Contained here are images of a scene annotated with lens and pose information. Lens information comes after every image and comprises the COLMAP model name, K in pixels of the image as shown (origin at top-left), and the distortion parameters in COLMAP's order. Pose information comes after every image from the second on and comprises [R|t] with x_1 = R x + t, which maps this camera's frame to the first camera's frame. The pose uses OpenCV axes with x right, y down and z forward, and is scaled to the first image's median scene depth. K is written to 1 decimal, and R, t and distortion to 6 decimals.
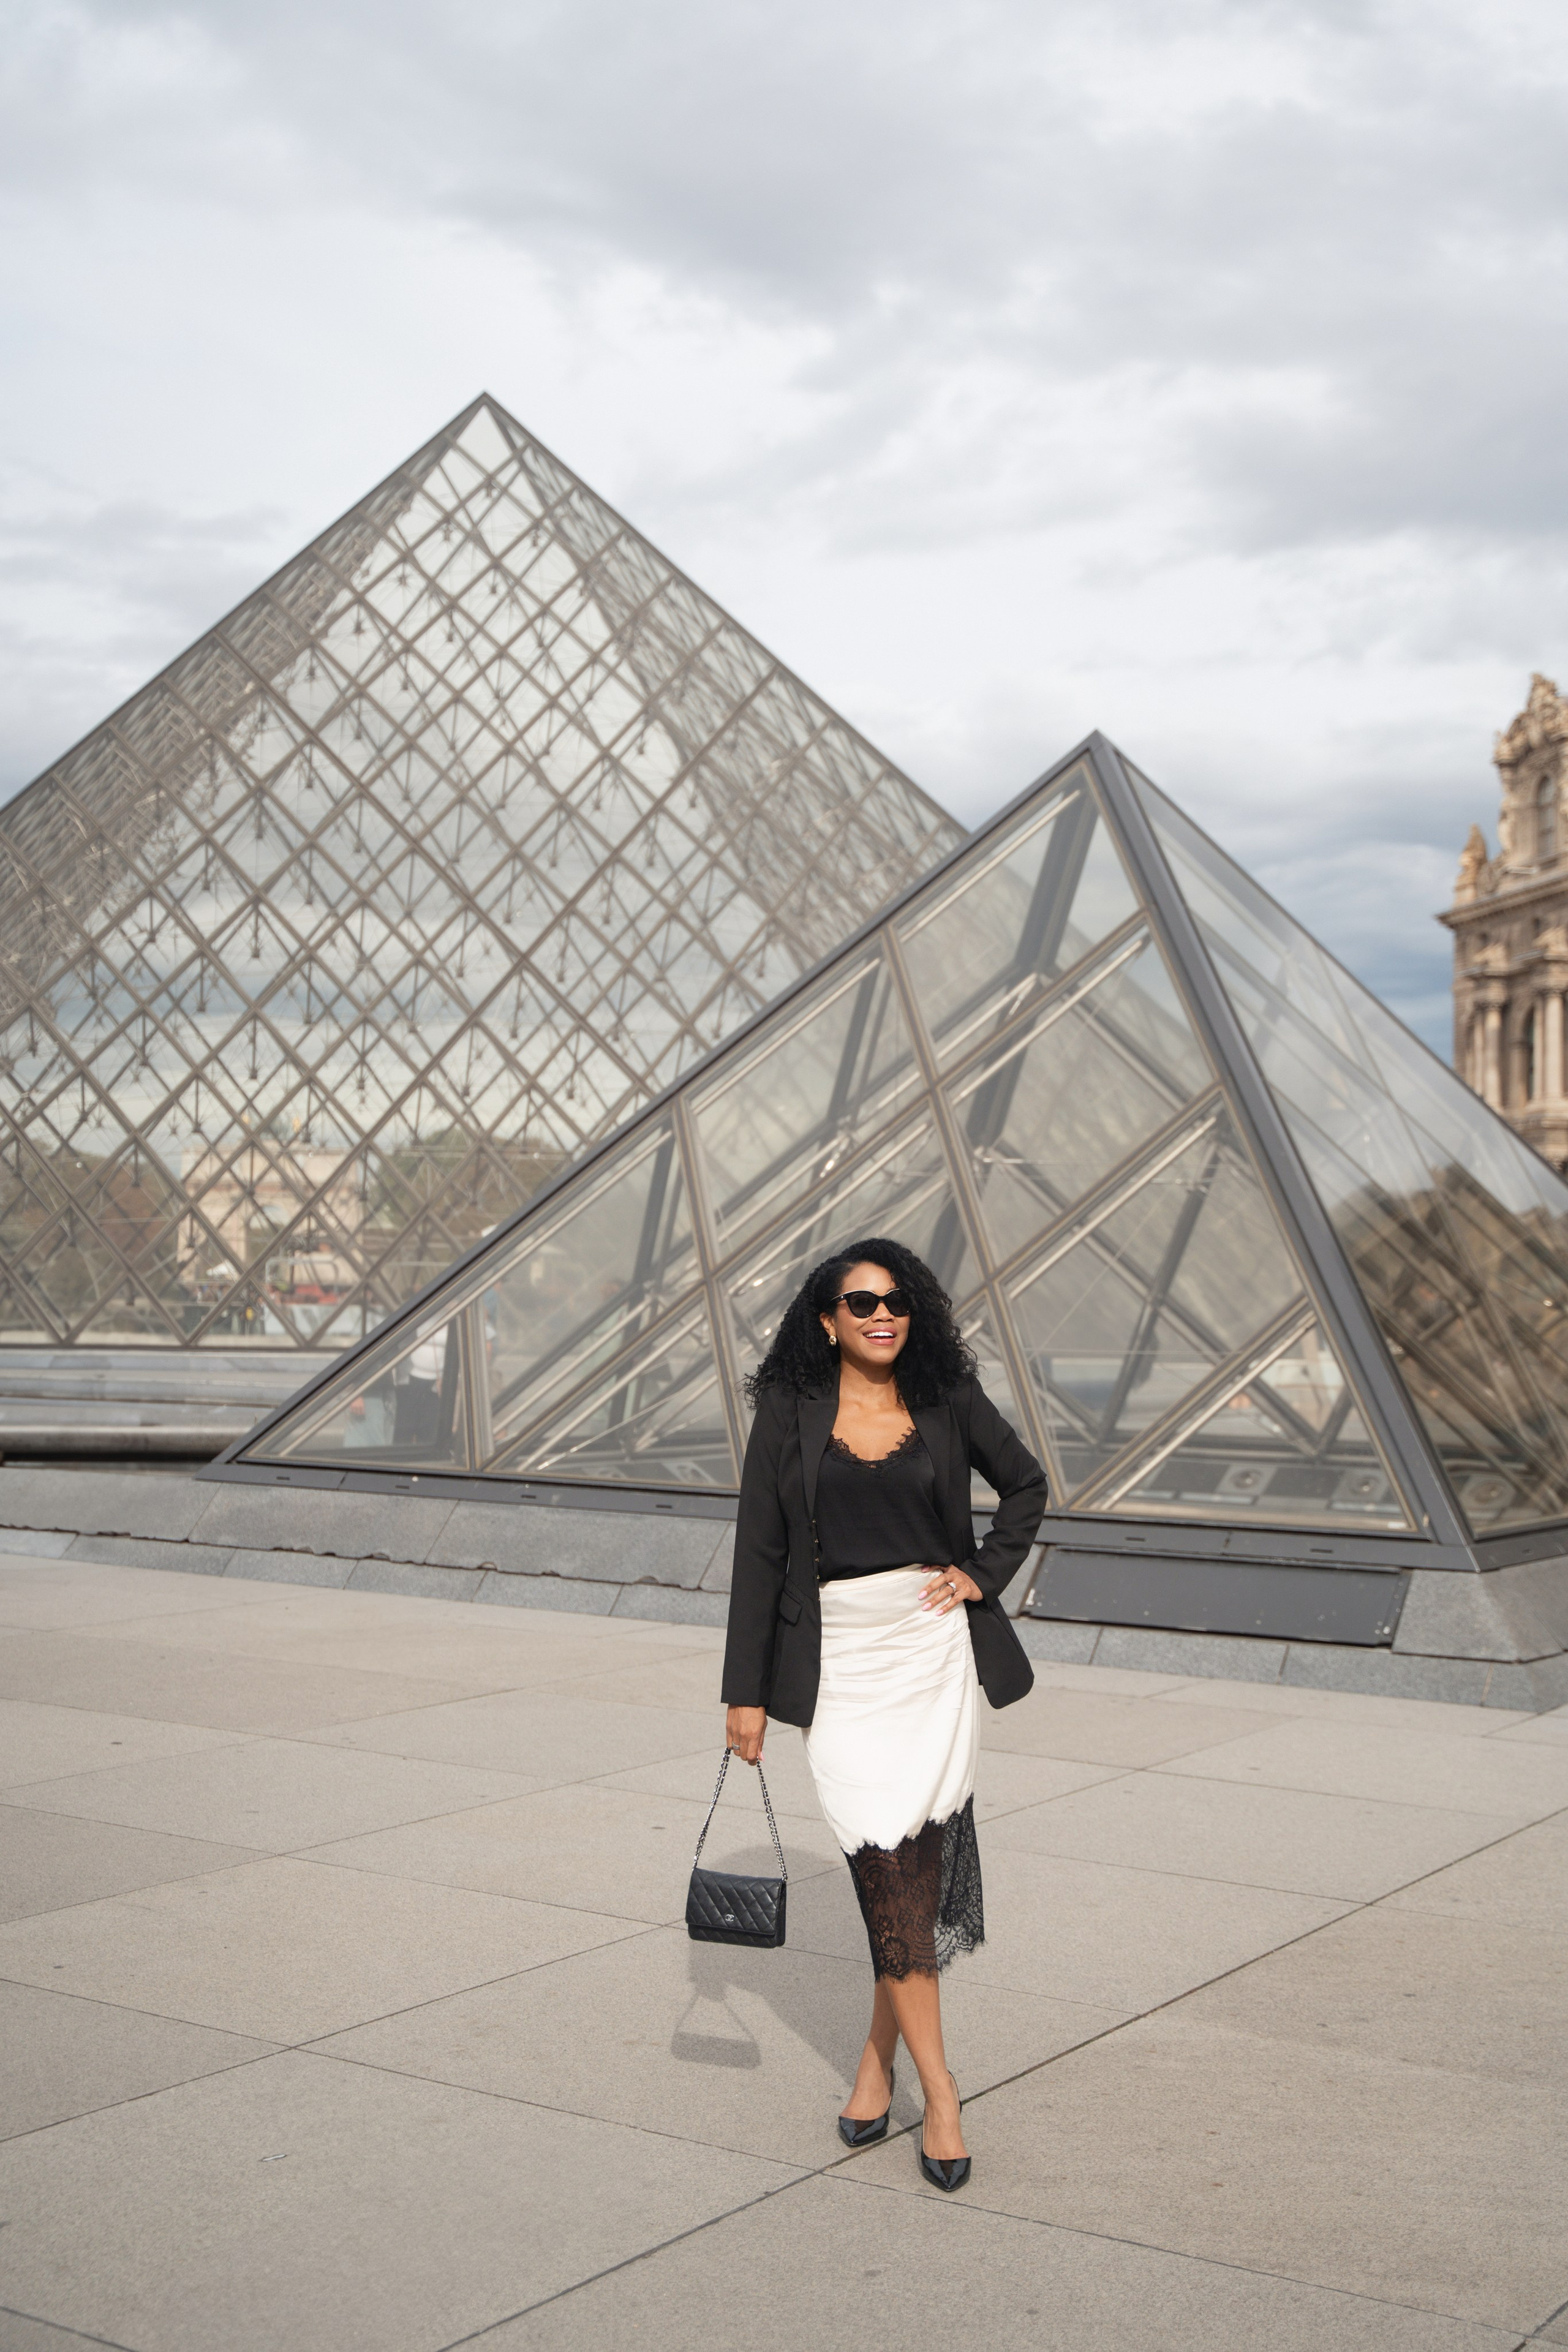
lens RADIAL K [[2698.6, 0, 736.7], [0, 2698.6, 1128.1], [0, 0, 1]] dist [0.041345, 0.000000]
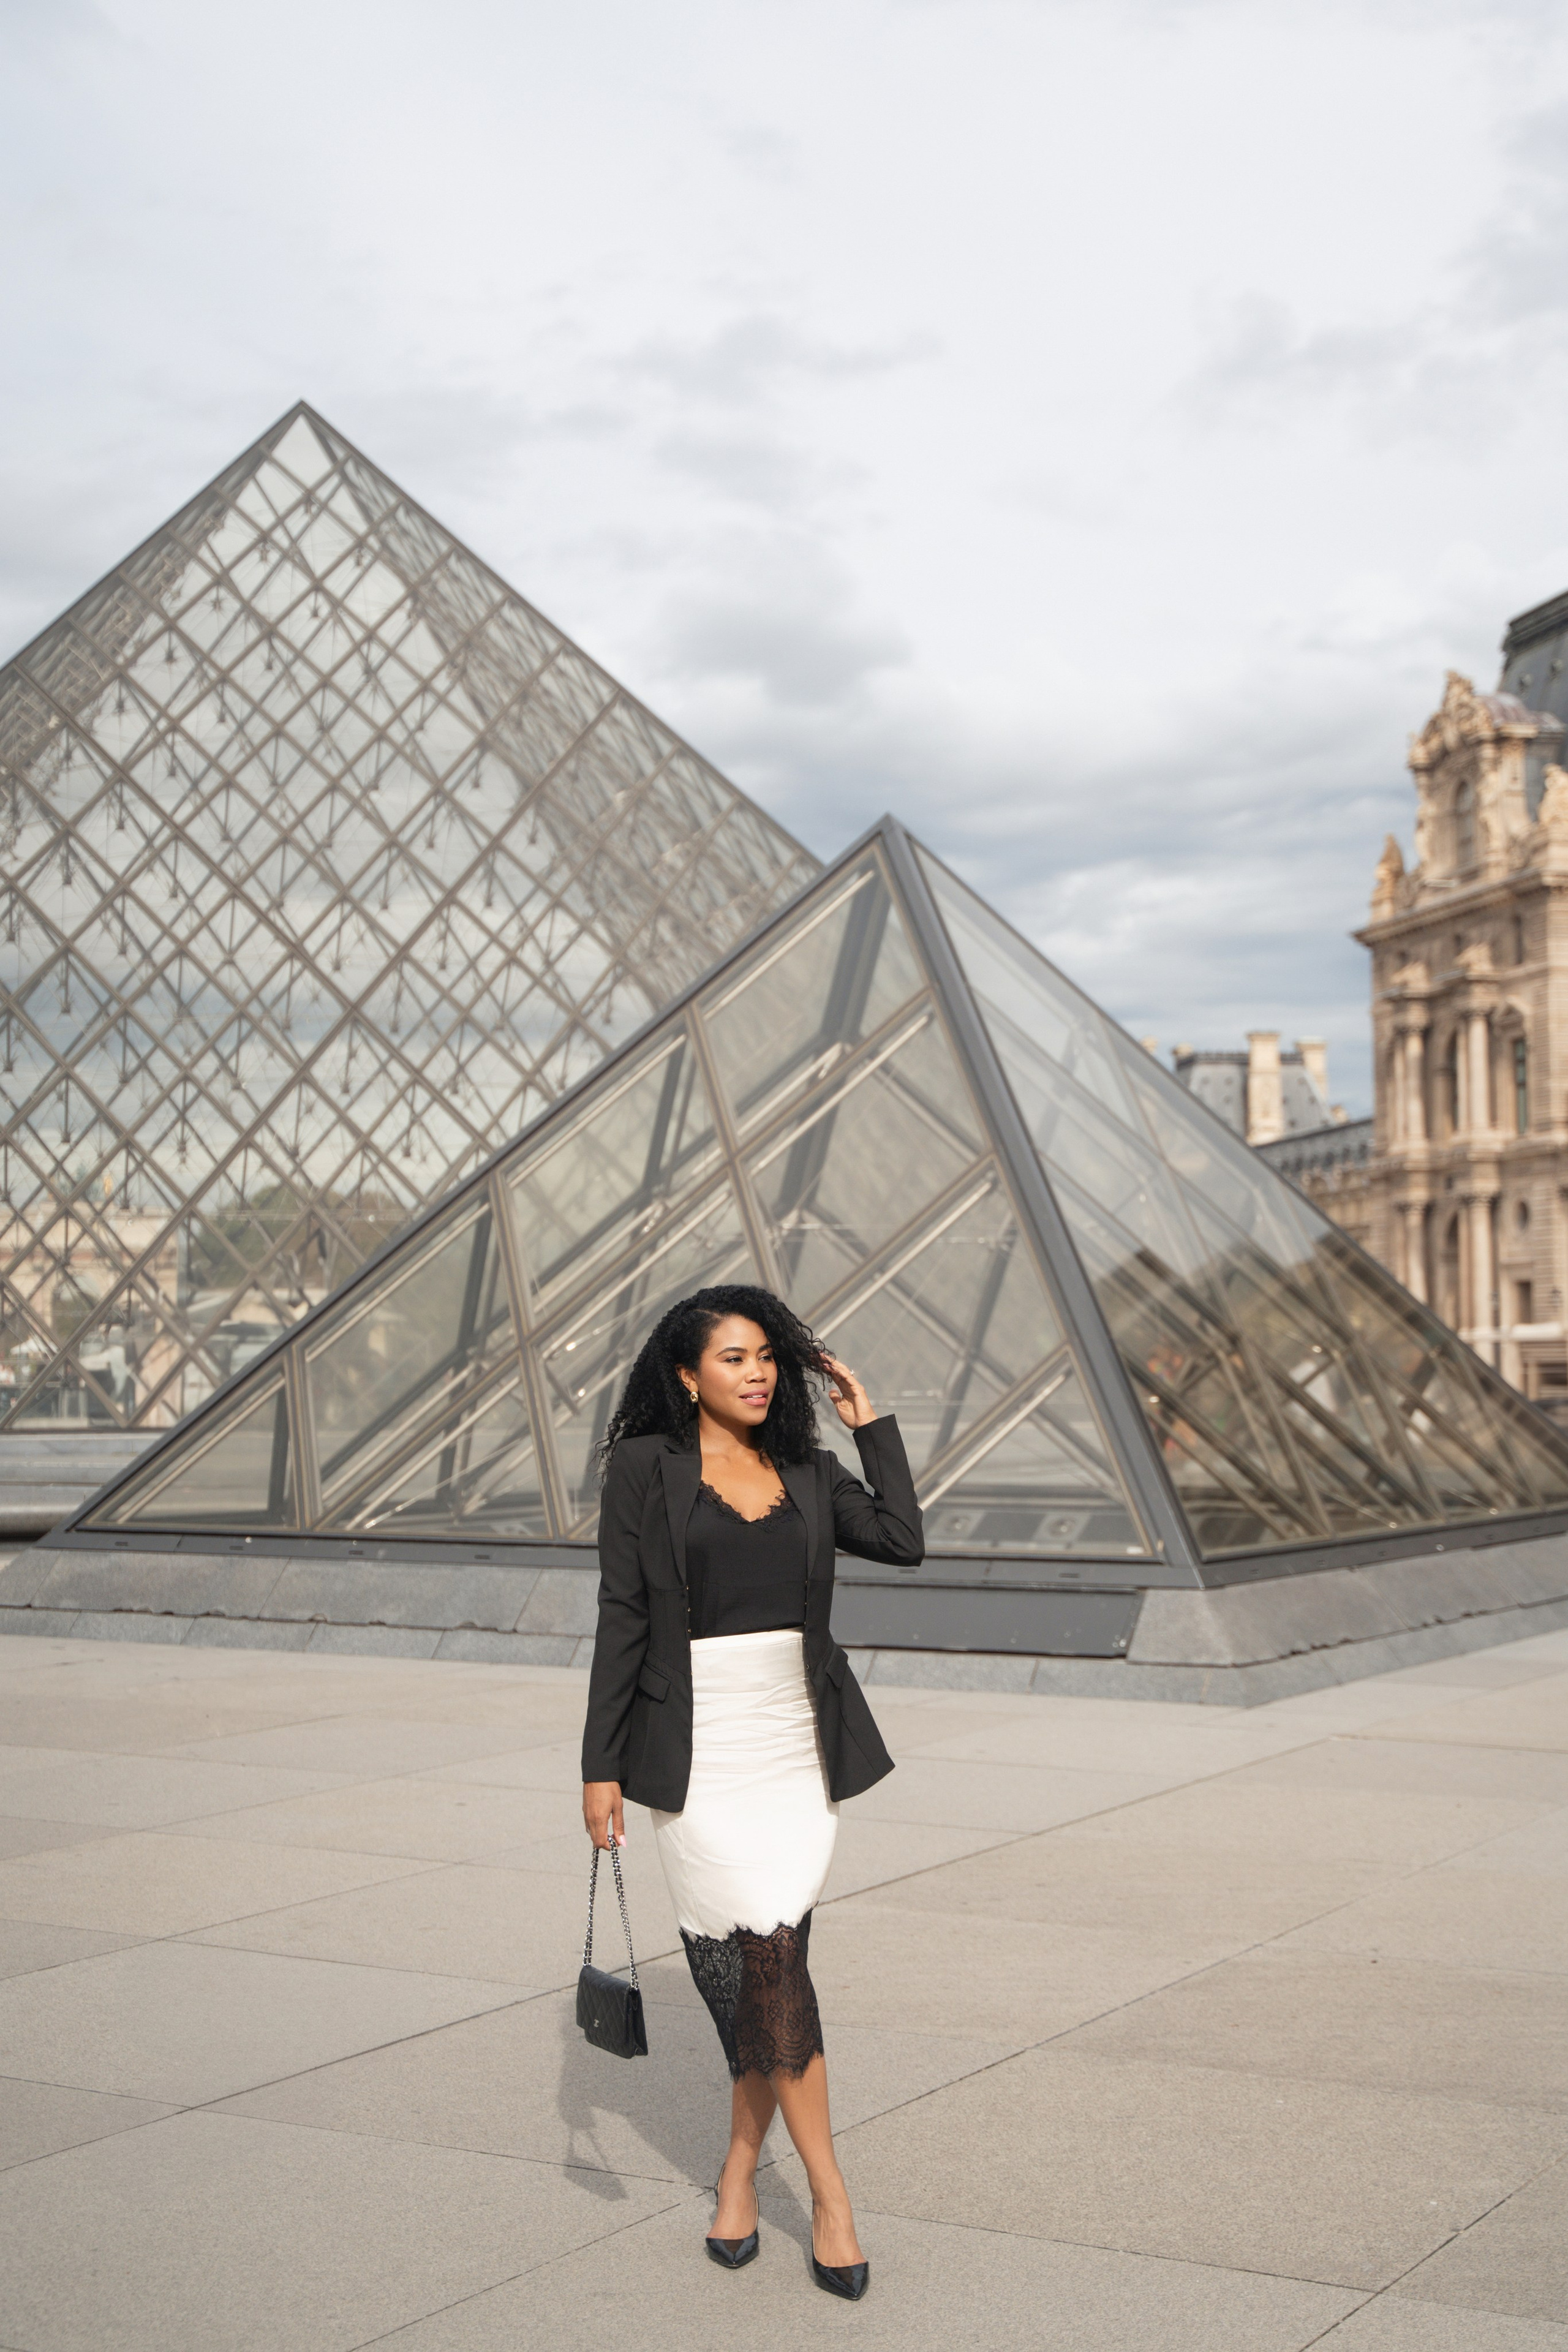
lens RADIAL K [[3405.8, 0, 827.2], [0, 3405.8, 1090.7], [0, 0, 1]] dist [0.071934, 0.000000]
pose [[0.998403, -0.018676, 0.053318, 0.021175], [0.019659, 0.999645, -0.017977, -0.009340], [-0.052963, 0.018996, 0.998416, -0.189451]]
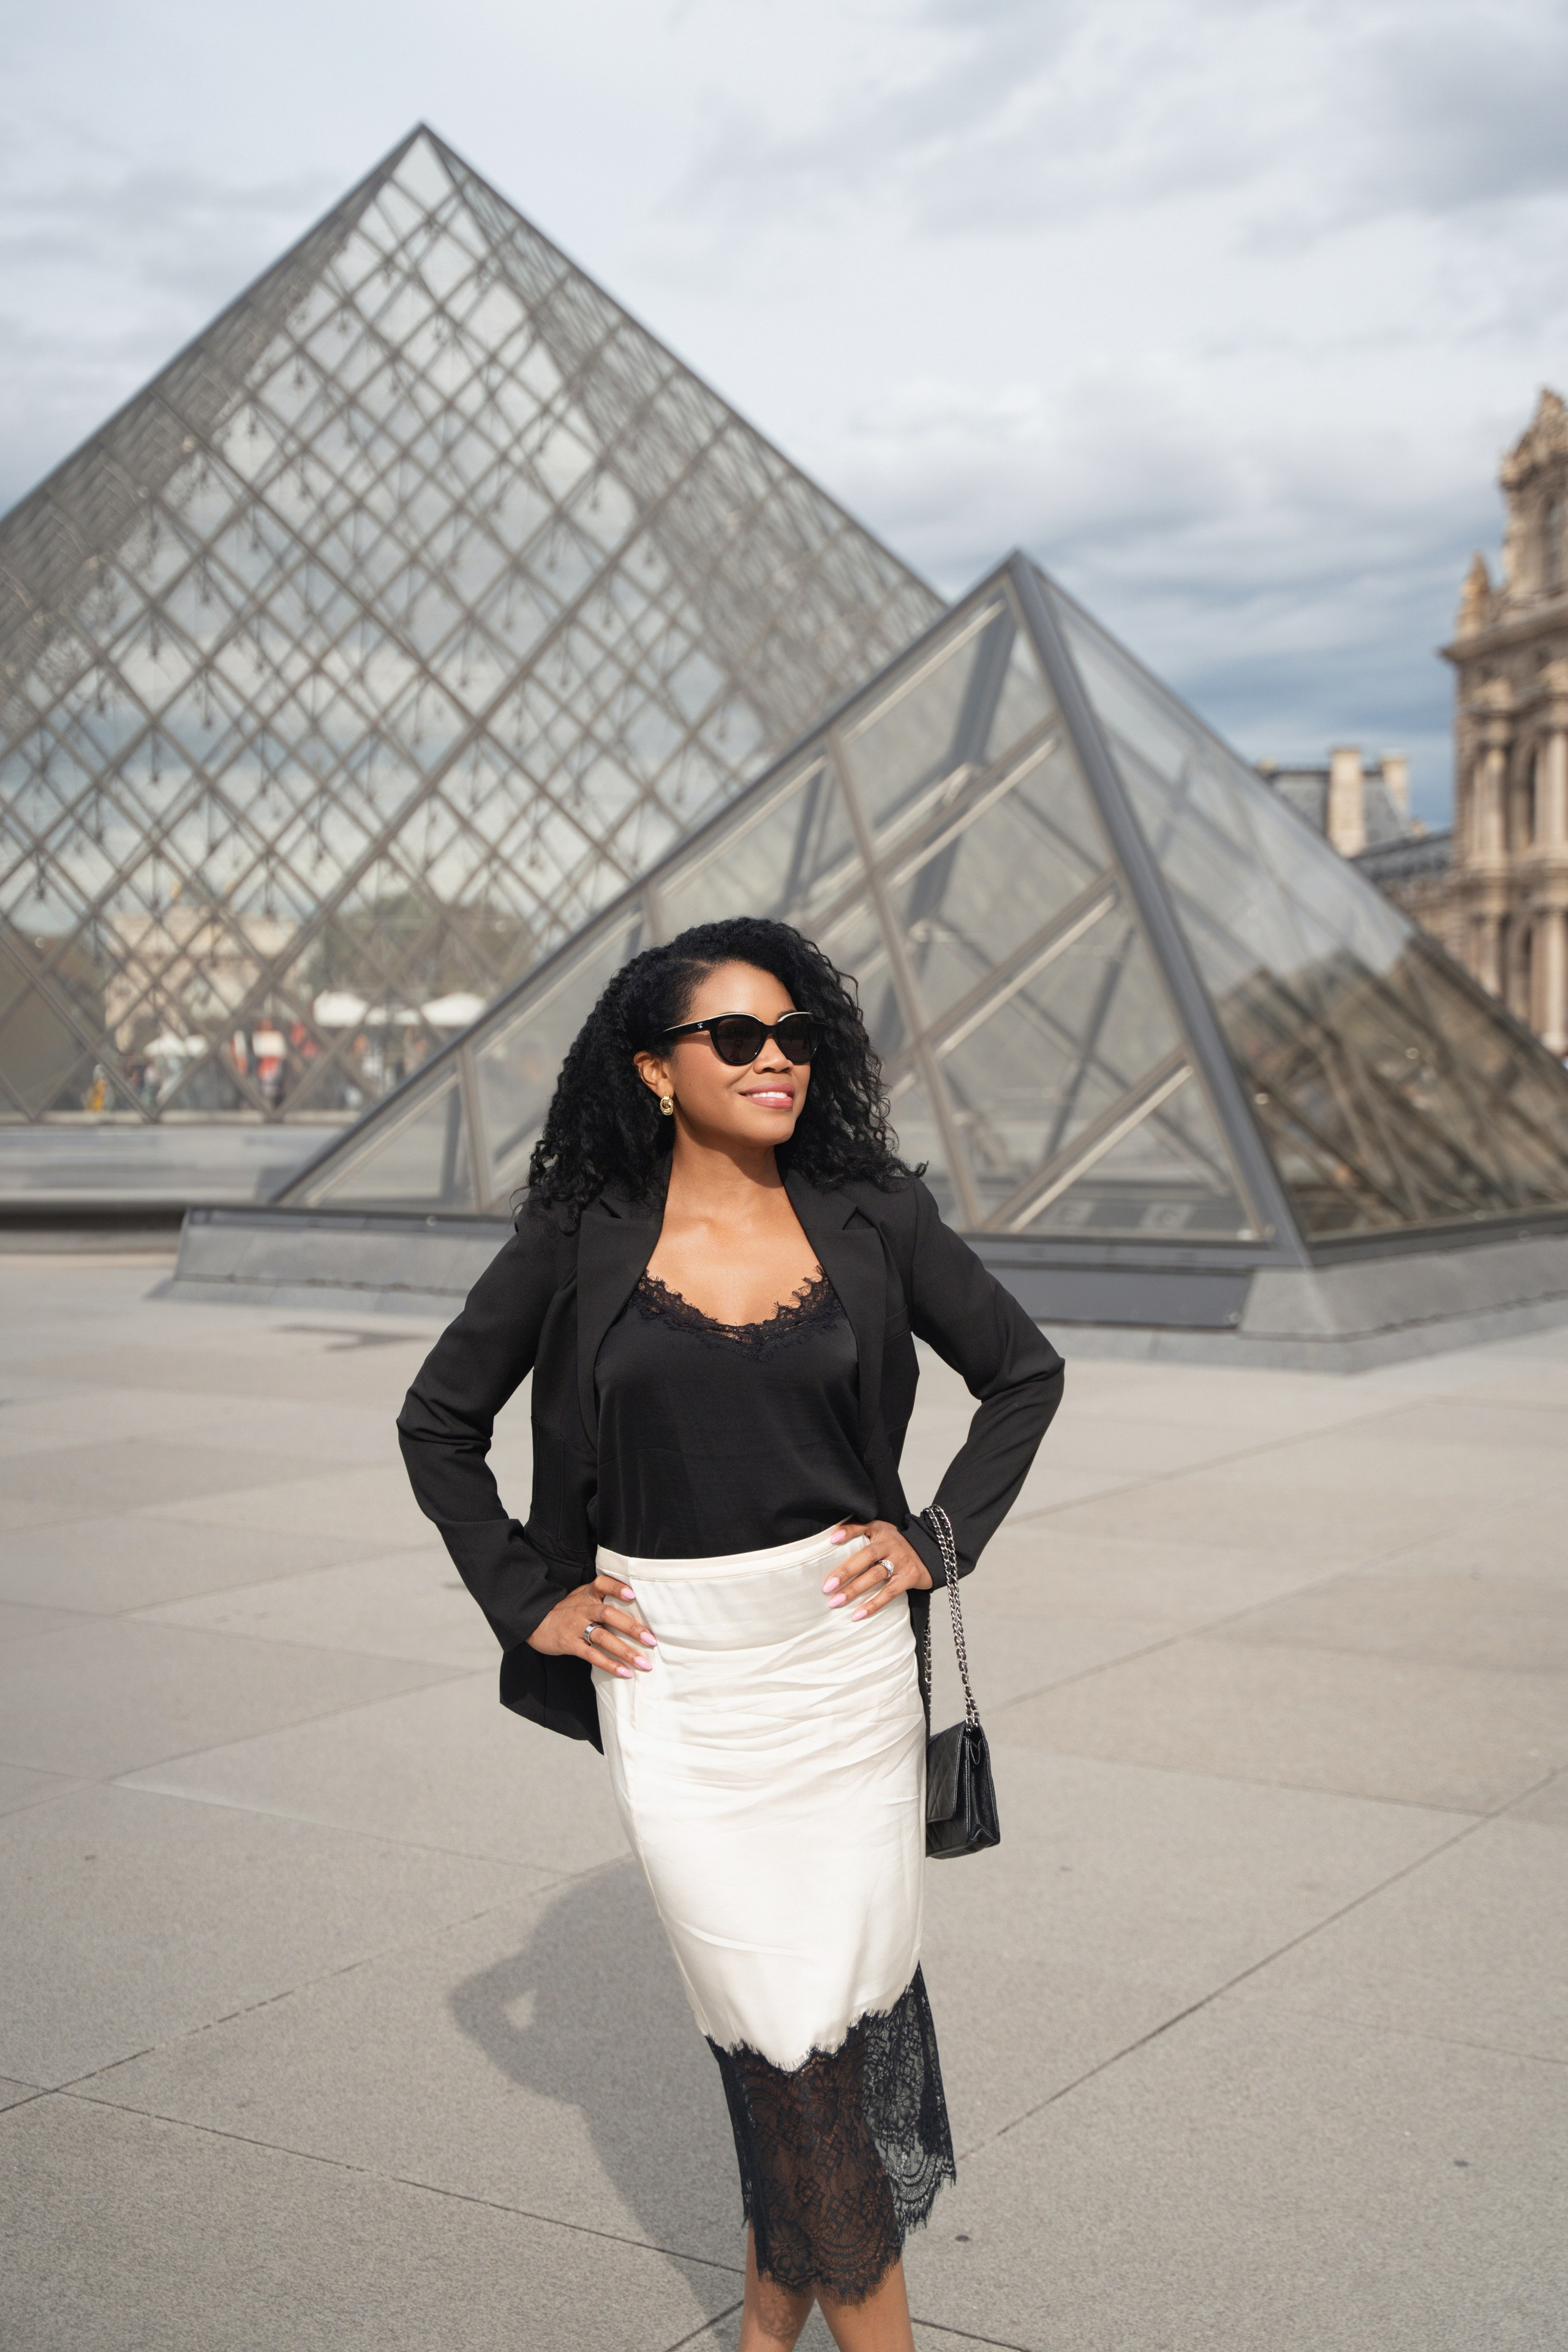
lens RADIAL K [[3405.8, 0, 782.3], [0, 3405.8, 1170.9], [0, 0, 1]] dist [0.071934, 0.000000]
pose [[0.999580, -0.017687, 0.022977, -0.000486], [0.015535, 0.995762, 0.090648, -0.011731], [-0.024483, -0.090253, 0.995618, -0.248502]]
